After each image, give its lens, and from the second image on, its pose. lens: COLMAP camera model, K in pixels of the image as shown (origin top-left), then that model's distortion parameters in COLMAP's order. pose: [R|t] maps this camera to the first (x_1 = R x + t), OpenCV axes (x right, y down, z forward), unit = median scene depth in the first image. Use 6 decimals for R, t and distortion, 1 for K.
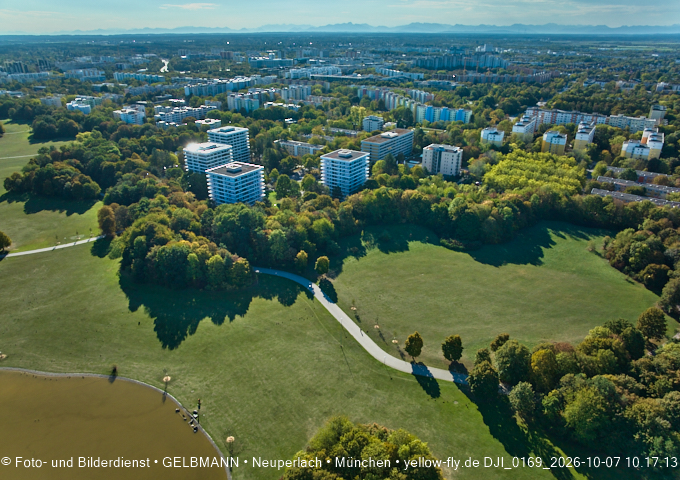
lens RADIAL K [[466.6, 0, 335.9], [0, 466.6, 238.9], [0, 0, 1]] dist [-0.057022, 0.030706]
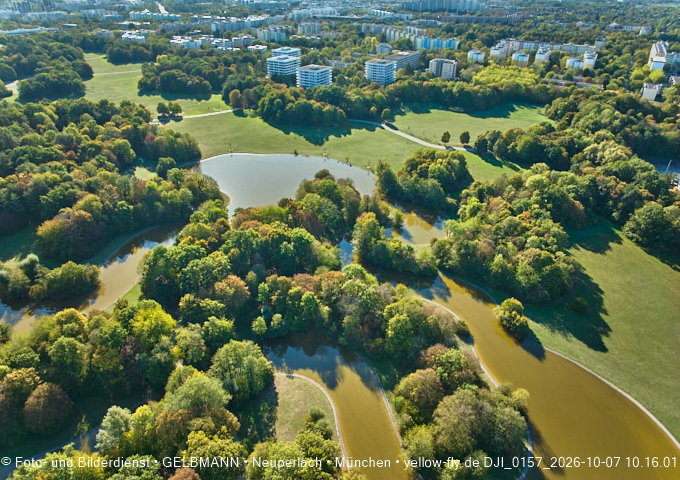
lens RADIAL K [[466.6, 0, 339.4], [0, 466.6, 244.6], [0, 0, 1]] dist [-0.057022, 0.030706]
pose [[0.997822, -0.025550, 0.060813, -0.161013], [0.018796, 0.993847, 0.109159, 0.174658], [-0.063228, -0.107778, 0.992162, -0.383543]]
